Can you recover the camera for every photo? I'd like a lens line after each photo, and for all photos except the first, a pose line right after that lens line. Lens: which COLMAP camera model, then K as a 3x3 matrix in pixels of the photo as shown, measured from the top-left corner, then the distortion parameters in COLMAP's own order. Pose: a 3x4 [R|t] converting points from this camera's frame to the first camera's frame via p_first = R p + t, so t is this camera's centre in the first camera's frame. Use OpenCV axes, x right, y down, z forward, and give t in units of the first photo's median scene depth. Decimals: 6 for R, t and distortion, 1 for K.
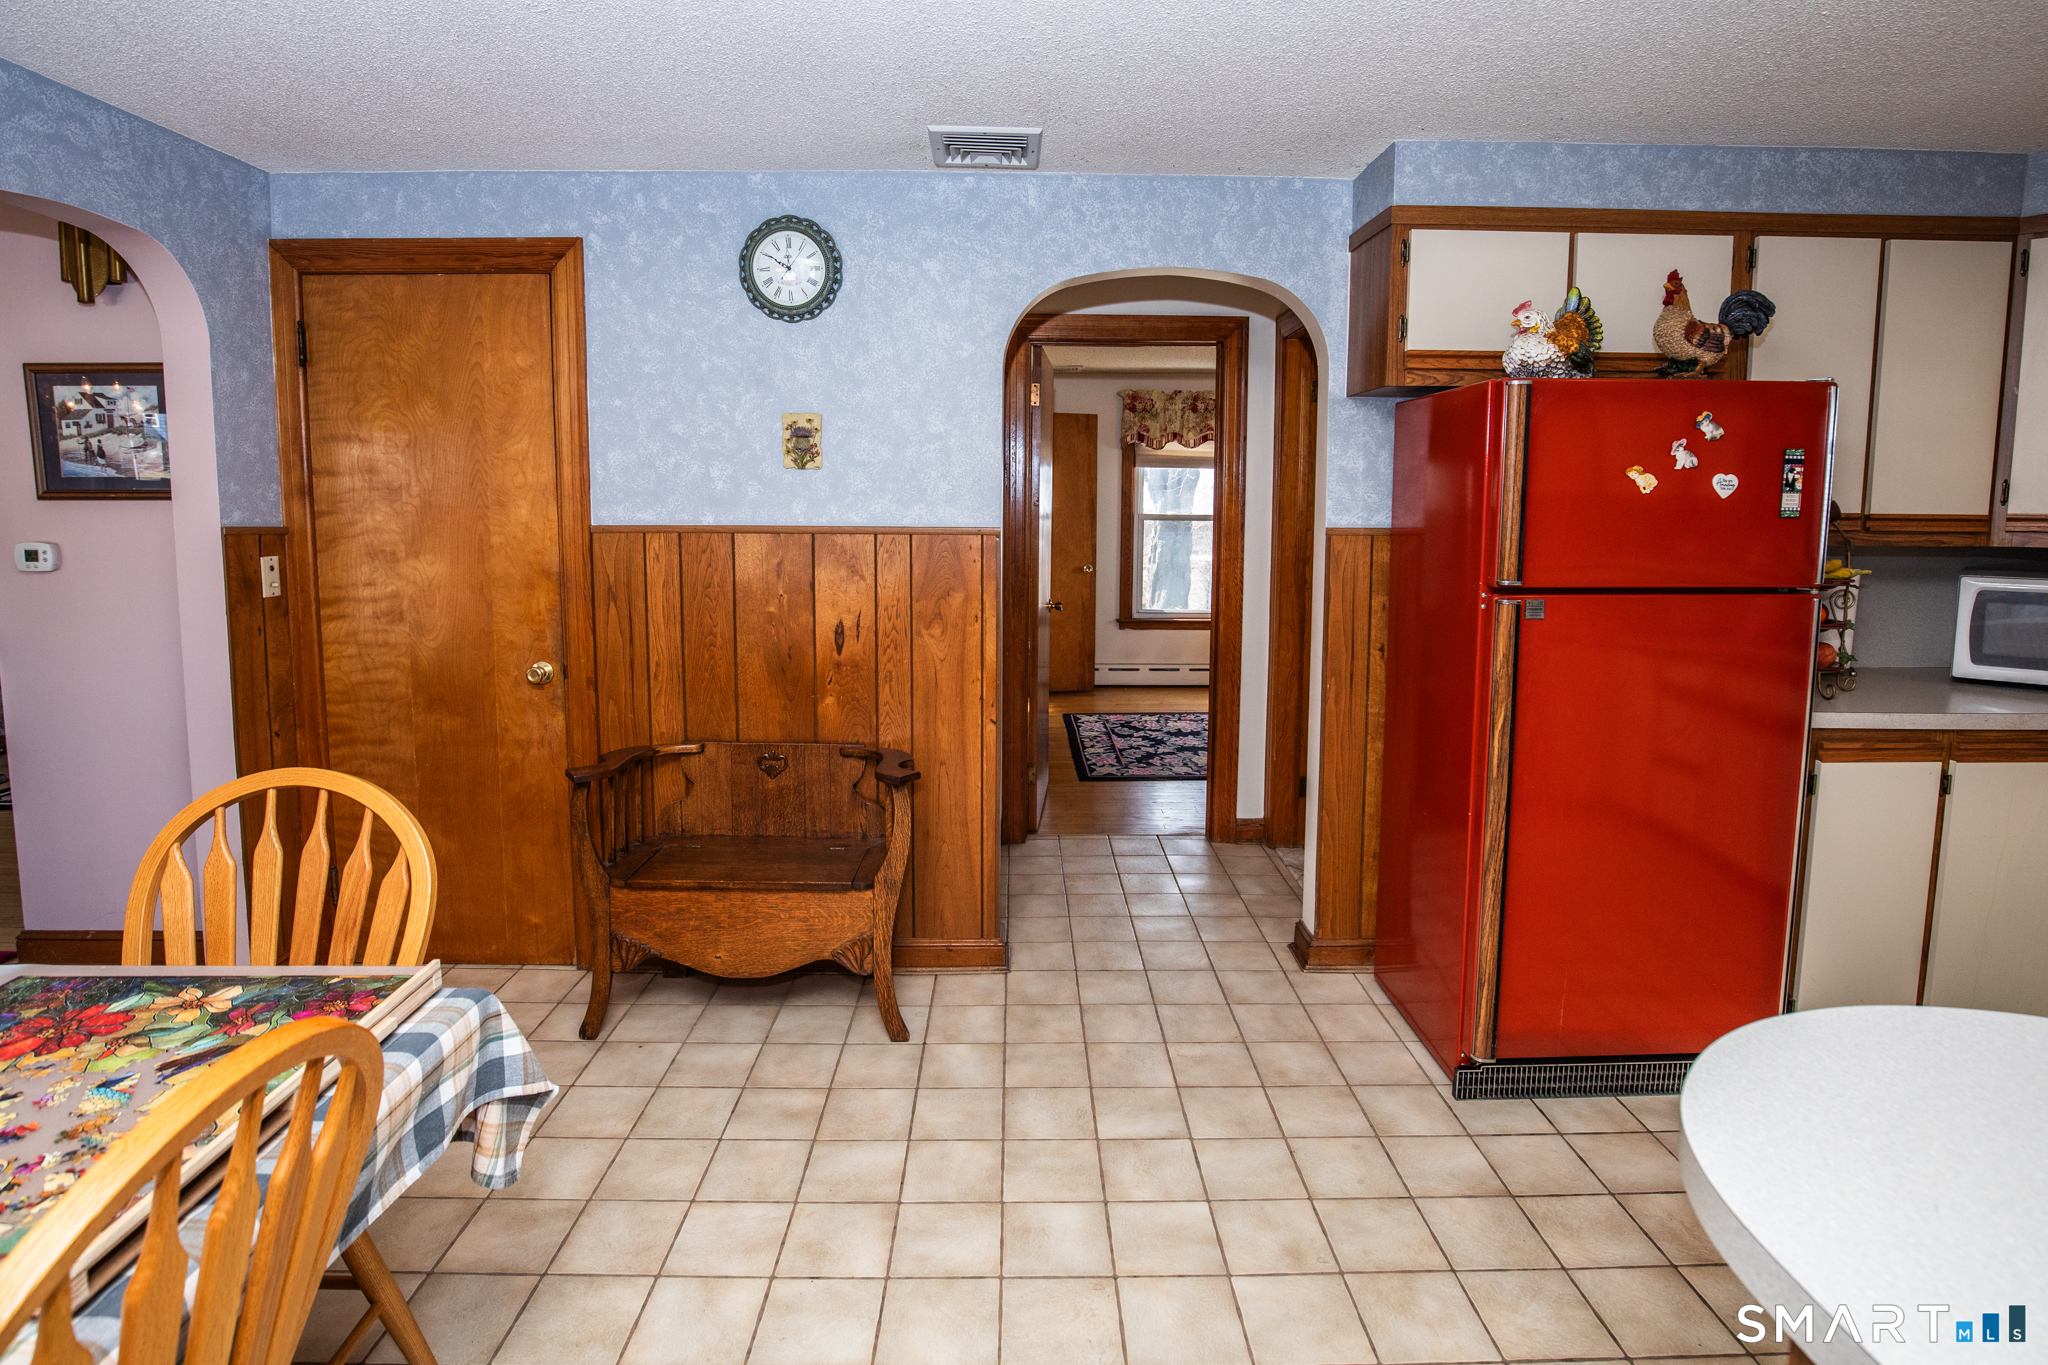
lens RADIAL K [[1053.0, 0, 1034.4], [0, 1053.0, 611.2], [0, 0, 1]] dist [-0.029590, 0.000540]
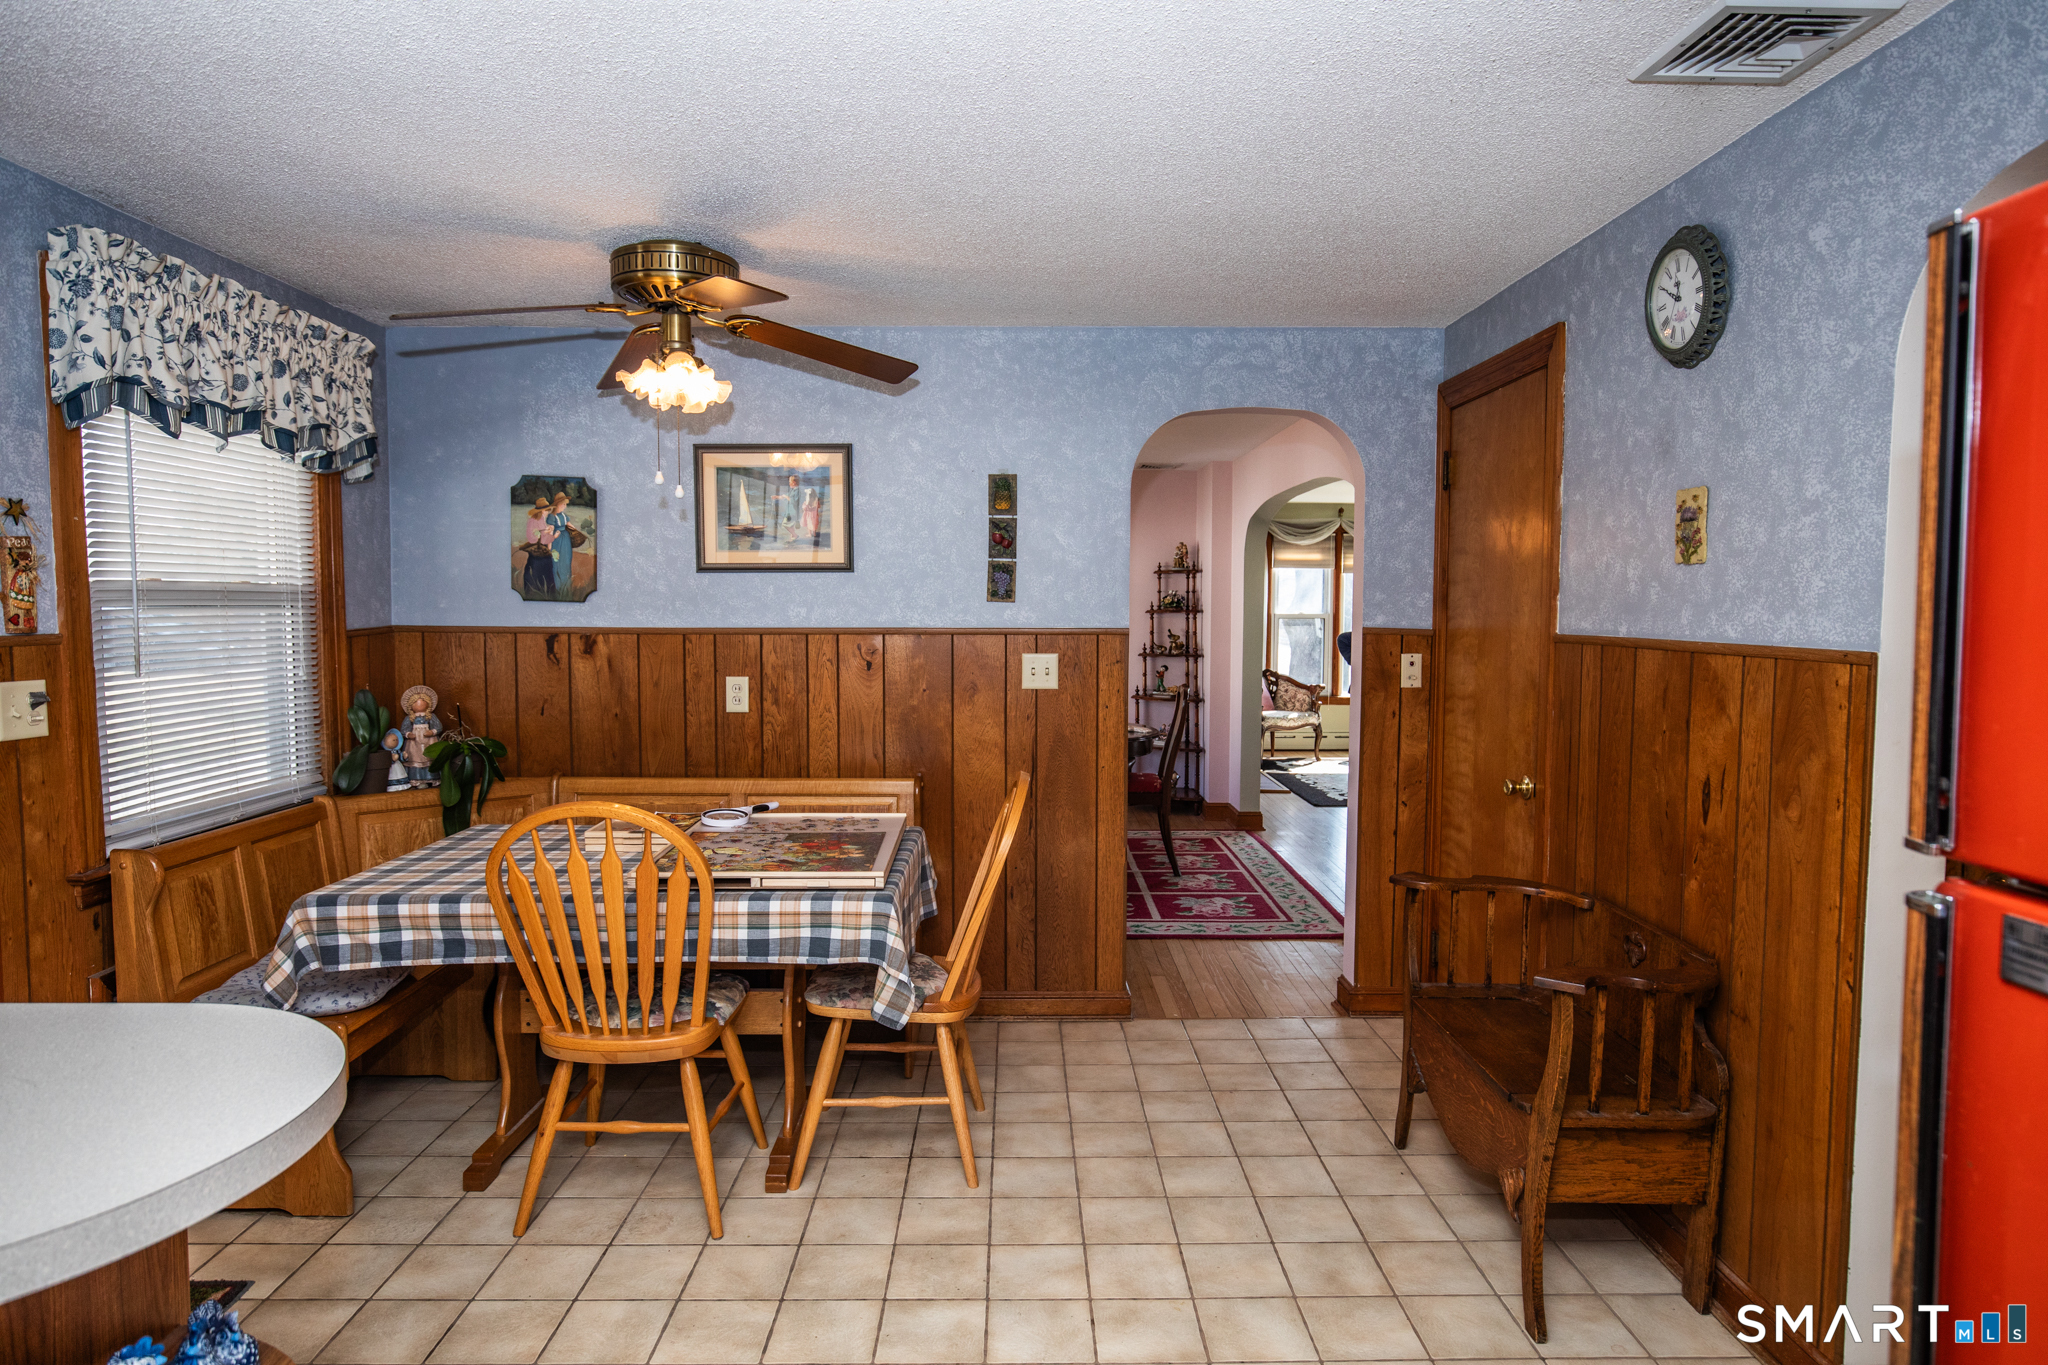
lens RADIAL K [[1222.9, 0, 1024.1], [0, 1222.9, 685.0], [0, 0, 1]] dist [0.005567, 0.002196]
pose [[-0.011120, 0.060326, -0.998117, 0.652807], [-0.104825, 0.992608, 0.061161, -0.055061], [0.994428, 0.105308, -0.004714, 0.553593]]
